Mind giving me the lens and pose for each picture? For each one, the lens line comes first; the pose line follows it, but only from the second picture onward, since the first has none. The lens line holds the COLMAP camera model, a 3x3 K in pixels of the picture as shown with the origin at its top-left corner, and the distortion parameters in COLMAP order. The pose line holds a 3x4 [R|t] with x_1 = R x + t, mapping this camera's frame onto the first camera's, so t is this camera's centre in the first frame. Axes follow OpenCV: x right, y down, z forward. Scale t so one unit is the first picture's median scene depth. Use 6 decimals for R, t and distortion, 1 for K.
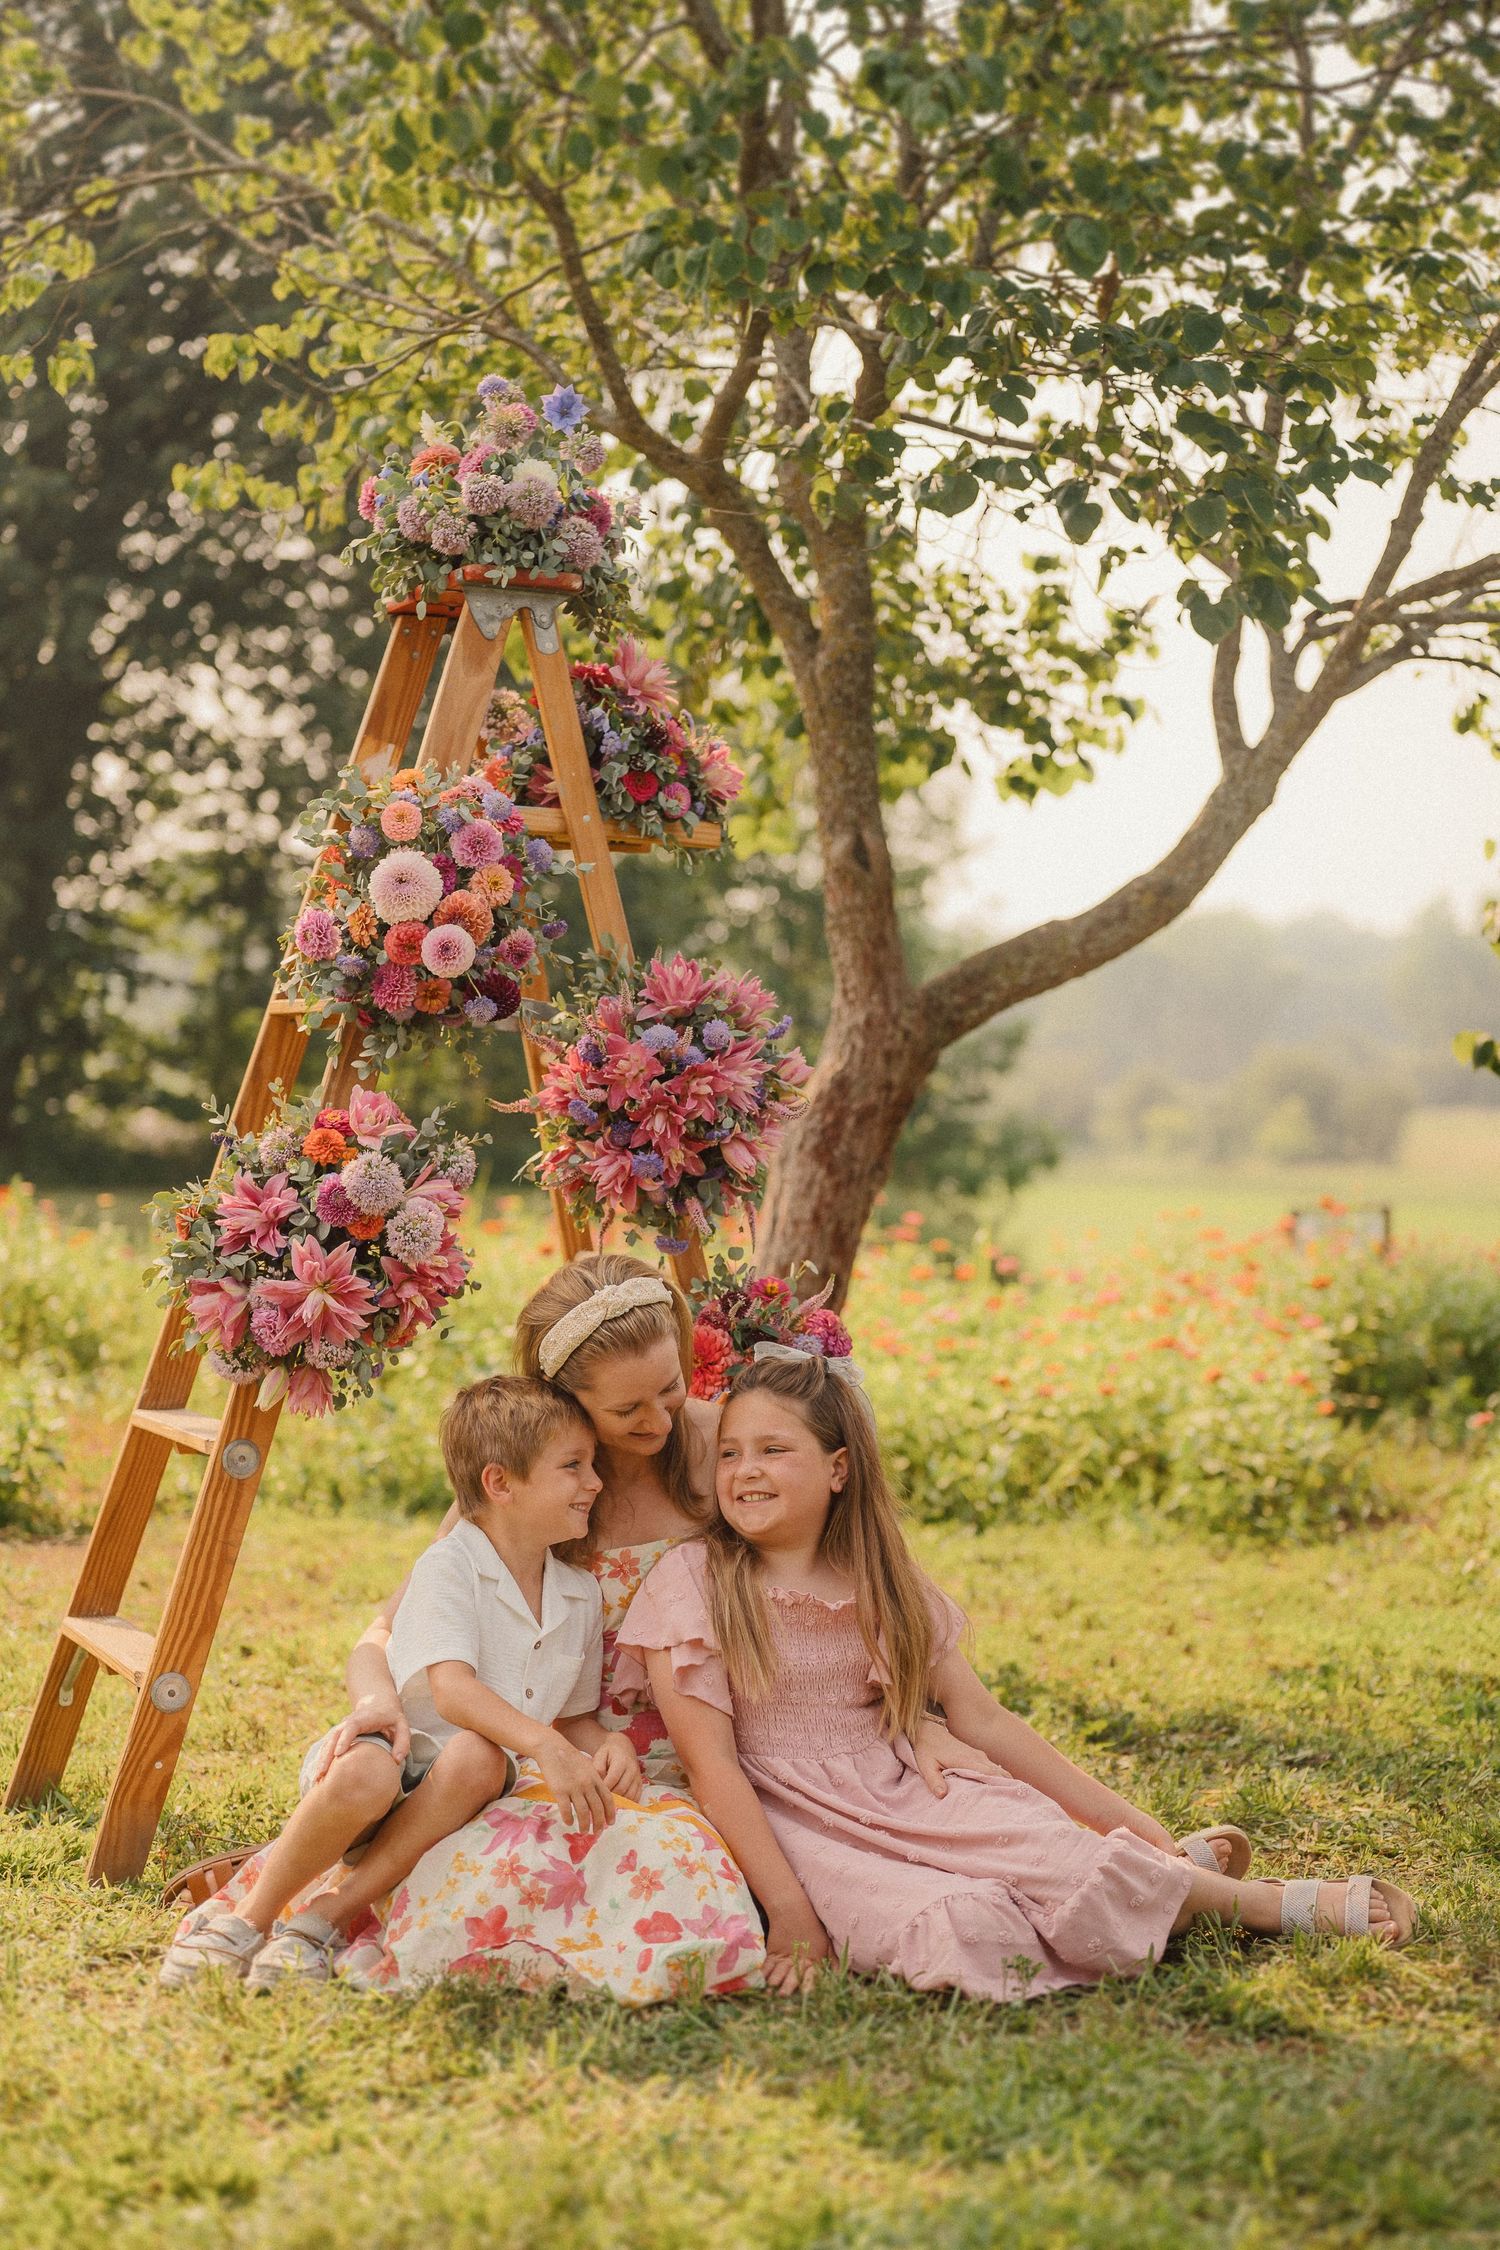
lens RADIAL K [[3225.3, 0, 764.0], [0, 3225.3, 1117.4], [0, 0, 1]] dist [-0.002906, 0.018615]
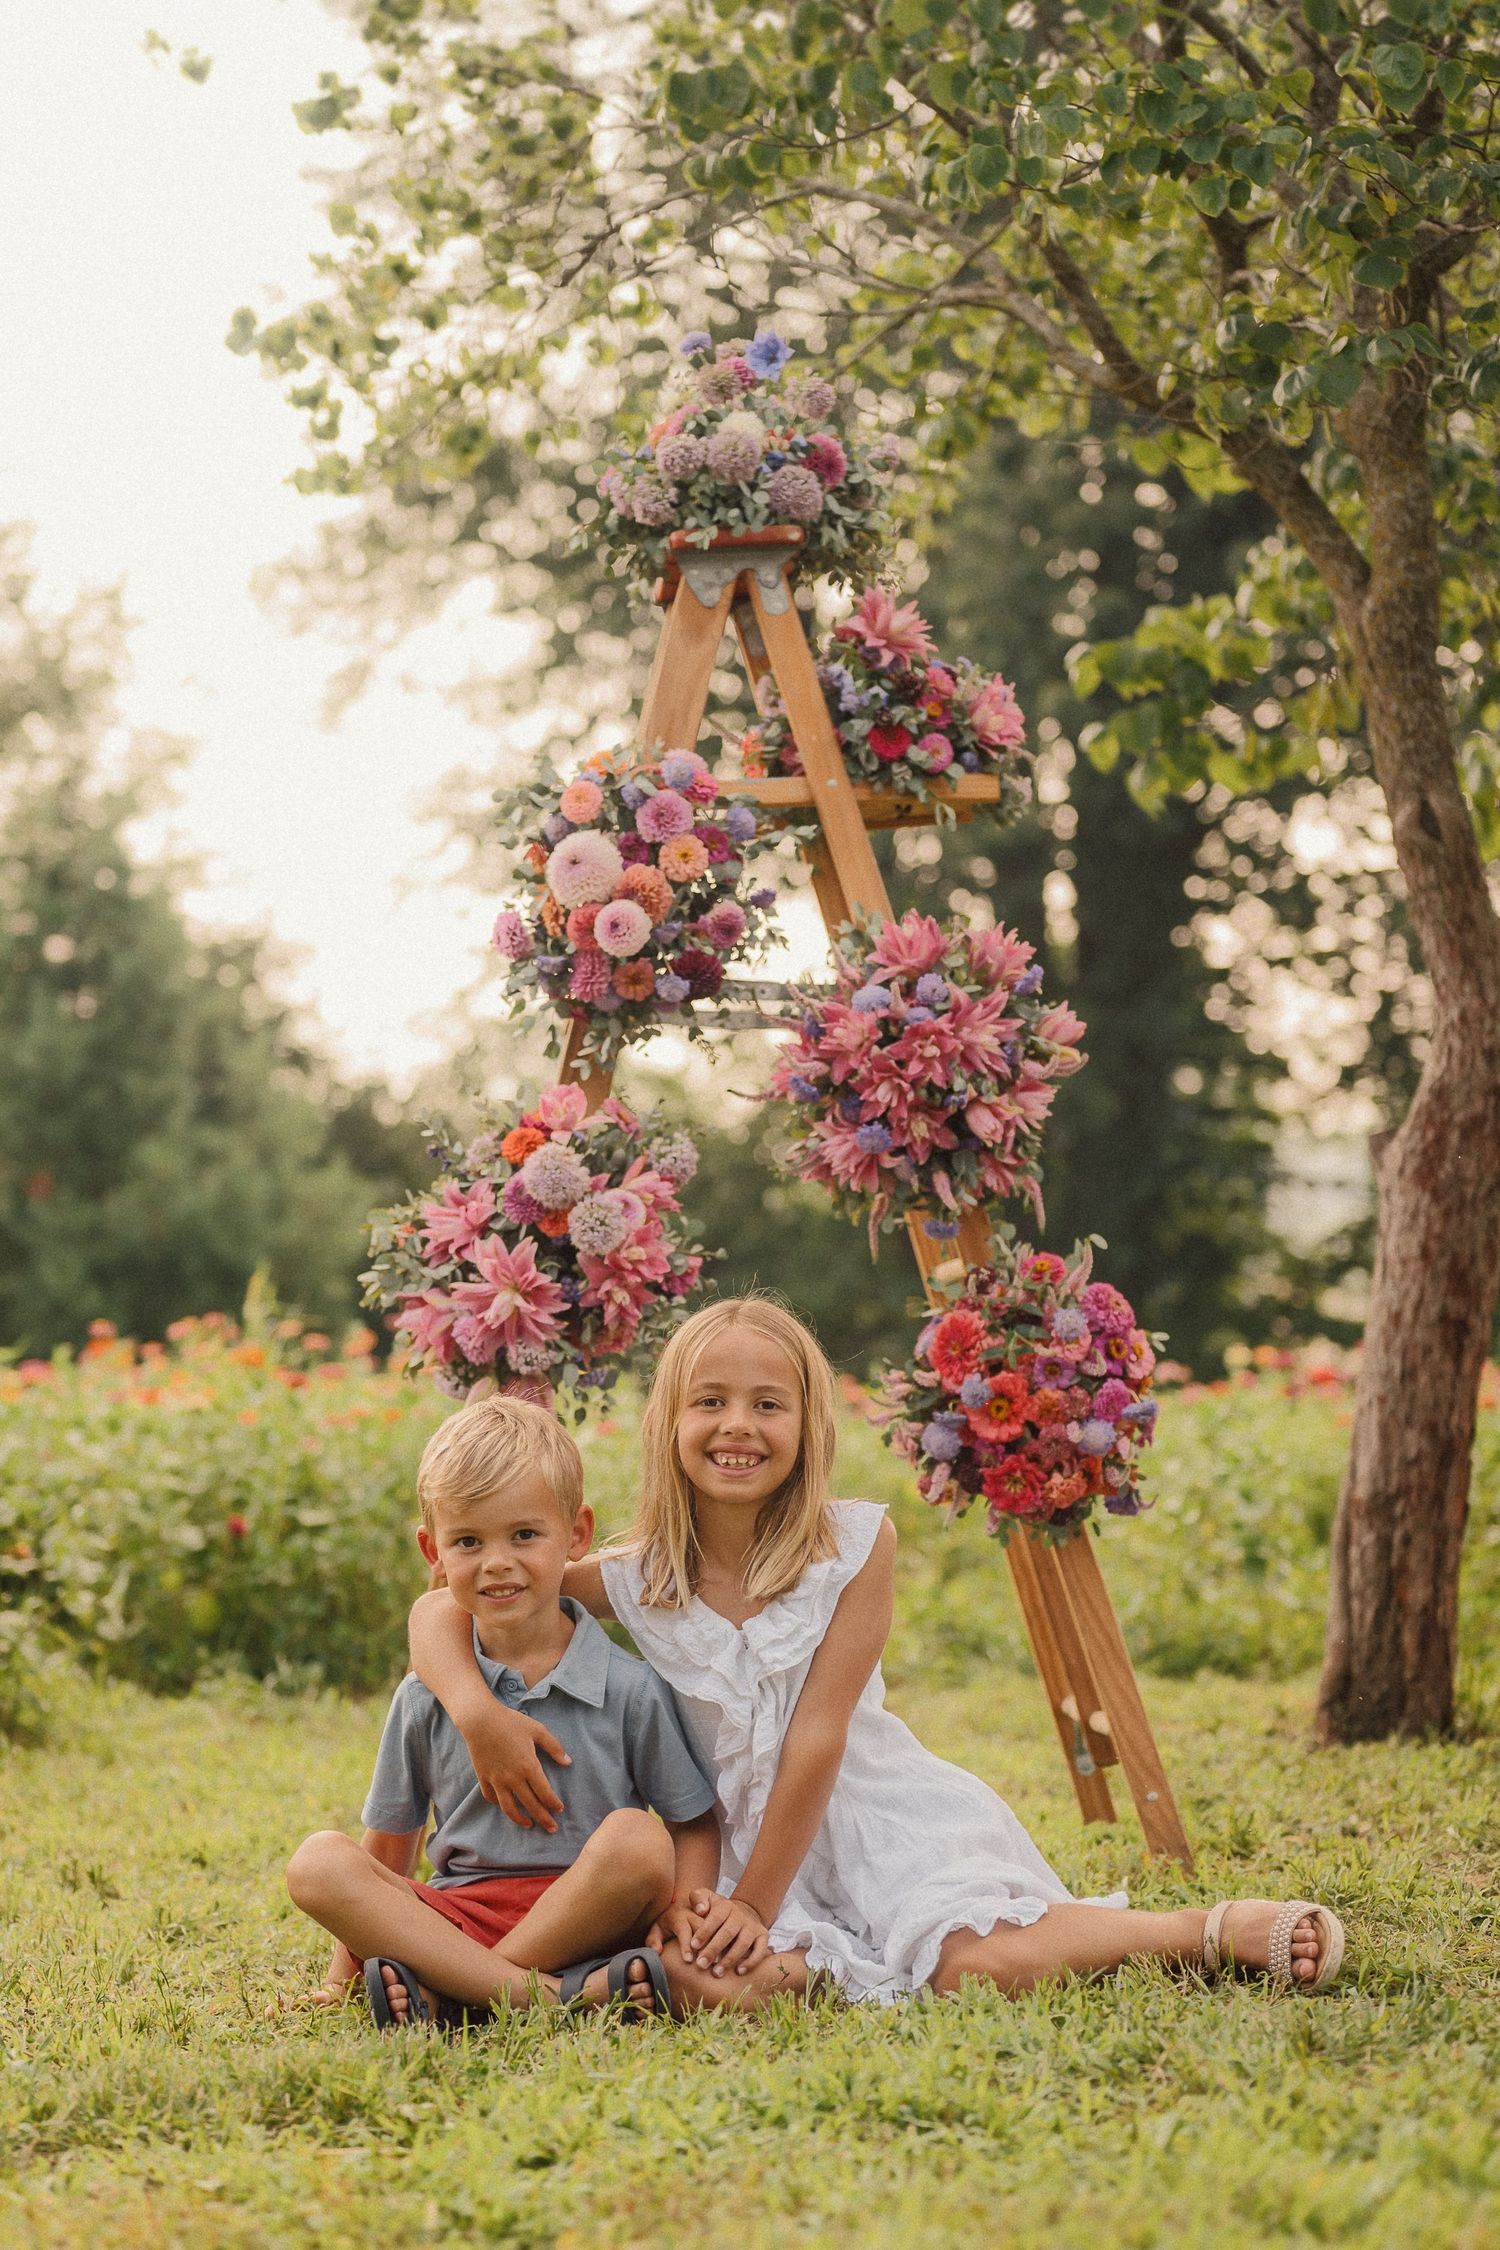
lens RADIAL K [[4037.6, 0, 651.3], [0, 4037.6, 1145.7], [0, 0, 1]] dist [0.002462, -0.081297]
pose [[0.924012, -0.099574, -0.369170, 0.324543], [0.077805, 0.994260, -0.073436, 0.094783], [0.374363, 0.039133, 0.926456, -0.093982]]
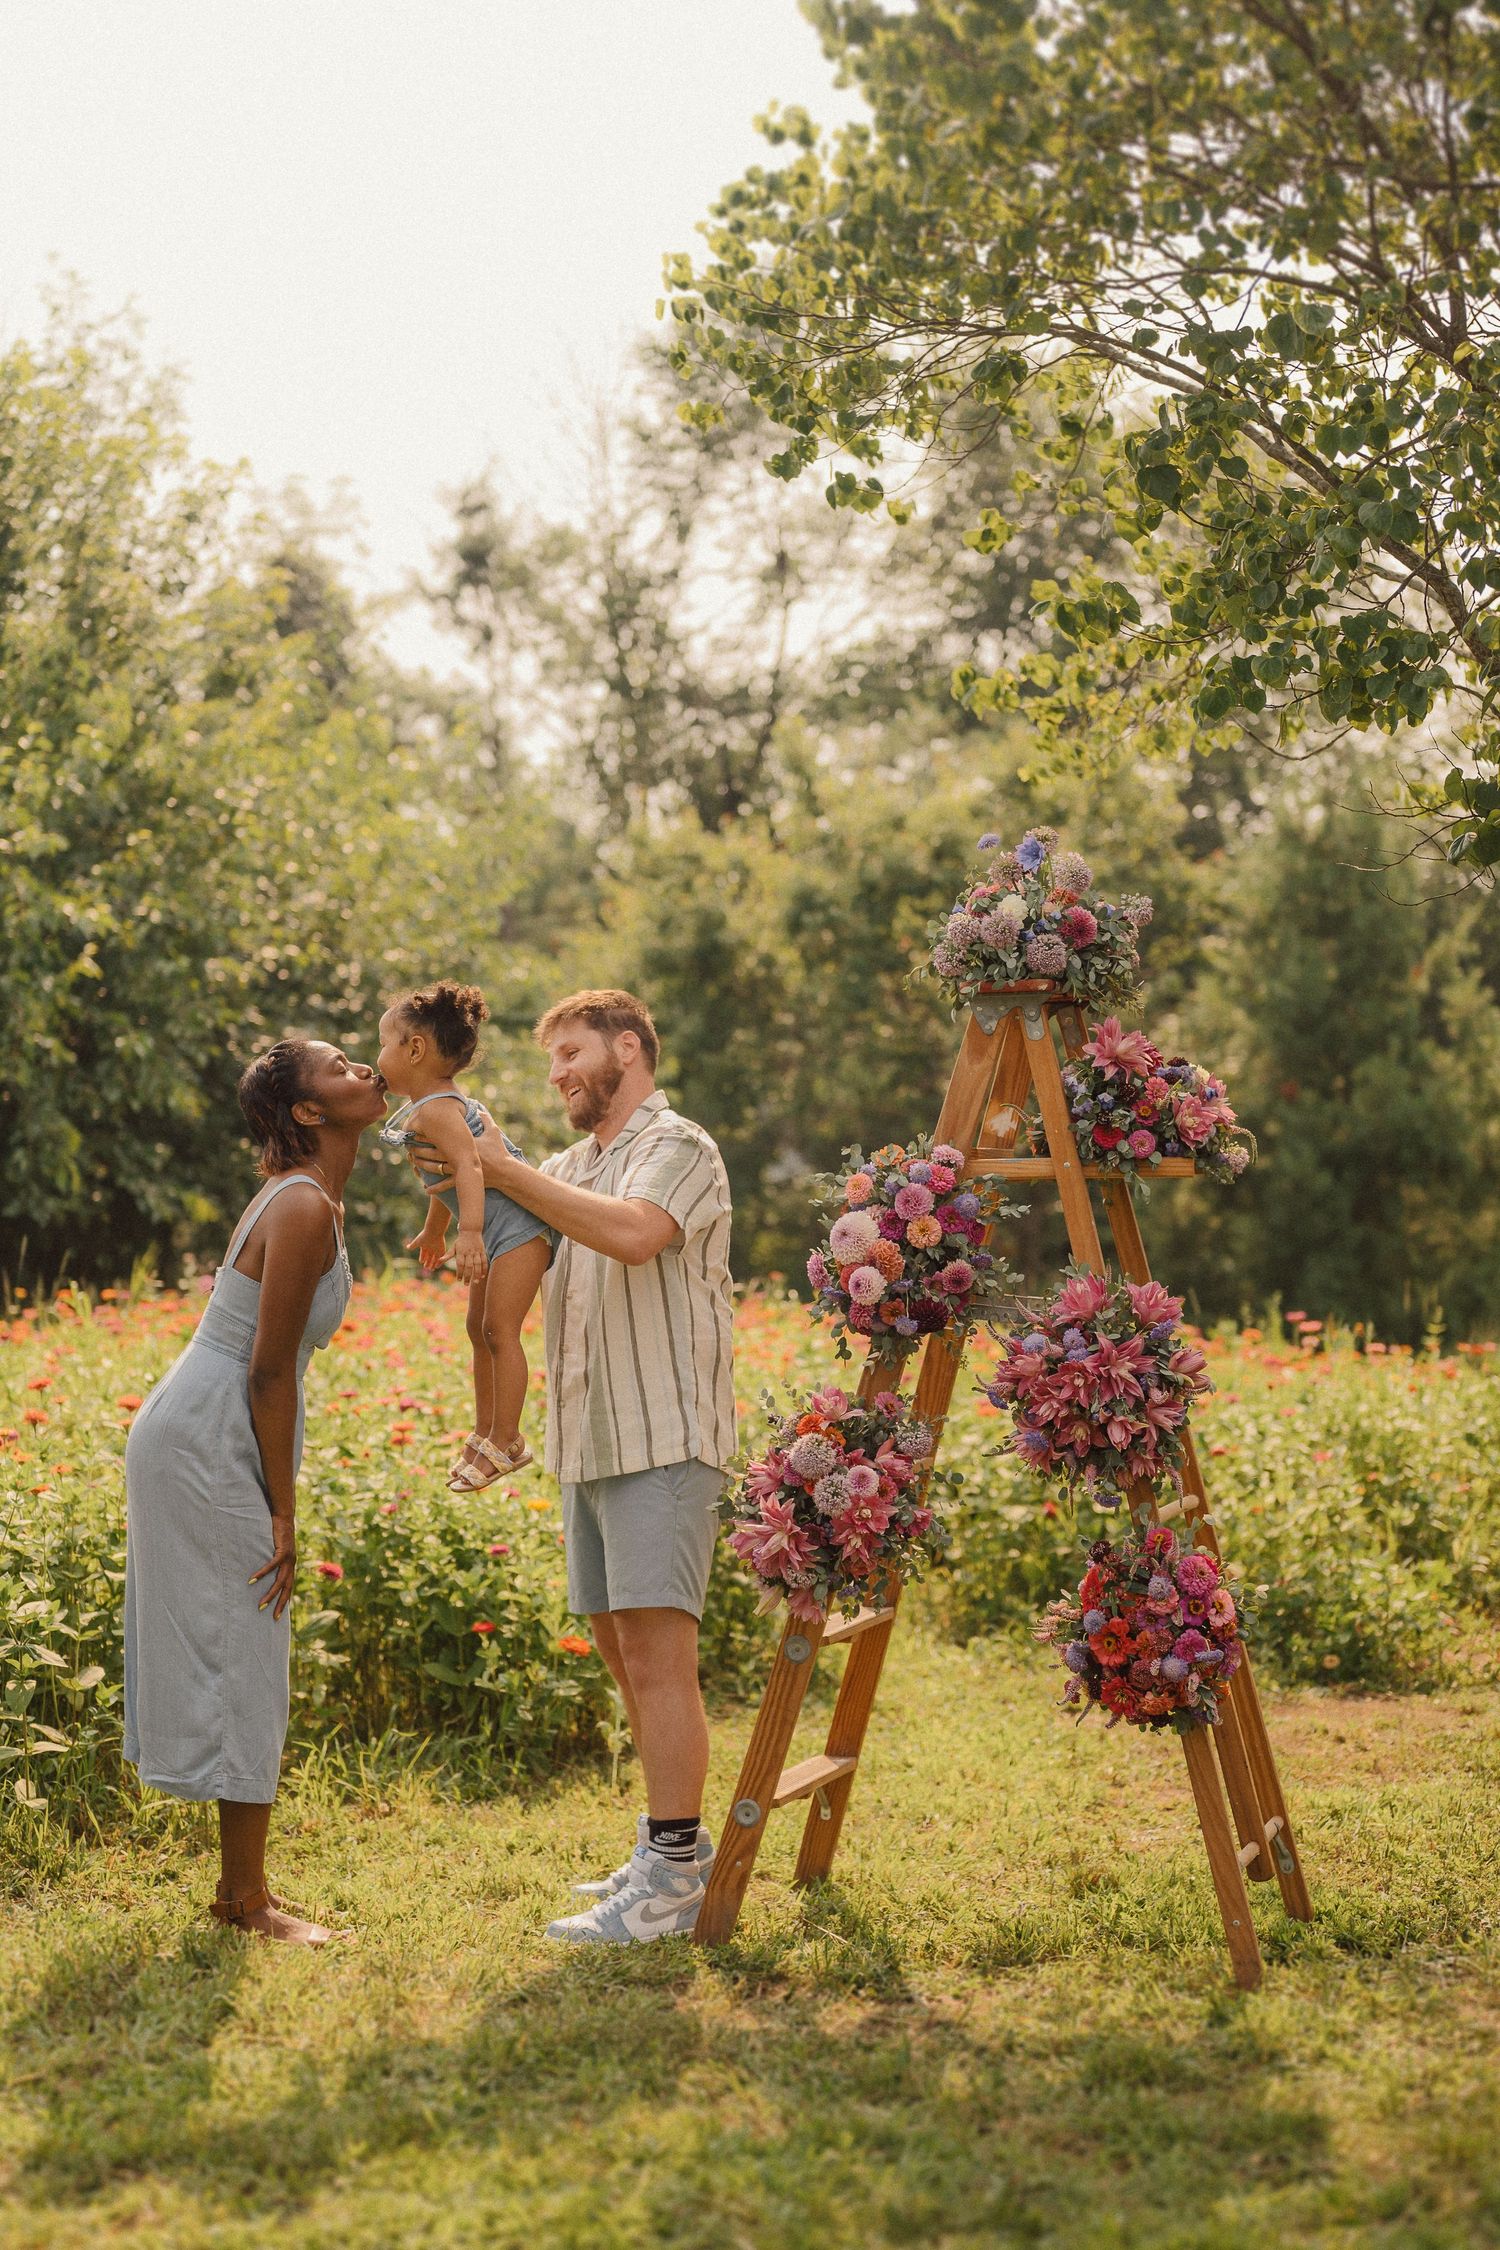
lens RADIAL K [[3224.3, 0, 750.4], [0, 3224.3, 1118.8], [0, 0, 1]] dist [0.011396, -0.009552]
pose [[0.721480, -0.052614, -0.690434, 0.767787], [0.030055, 0.998549, -0.044688, -0.058935], [0.691783, 0.011490, 0.722014, -0.020689]]
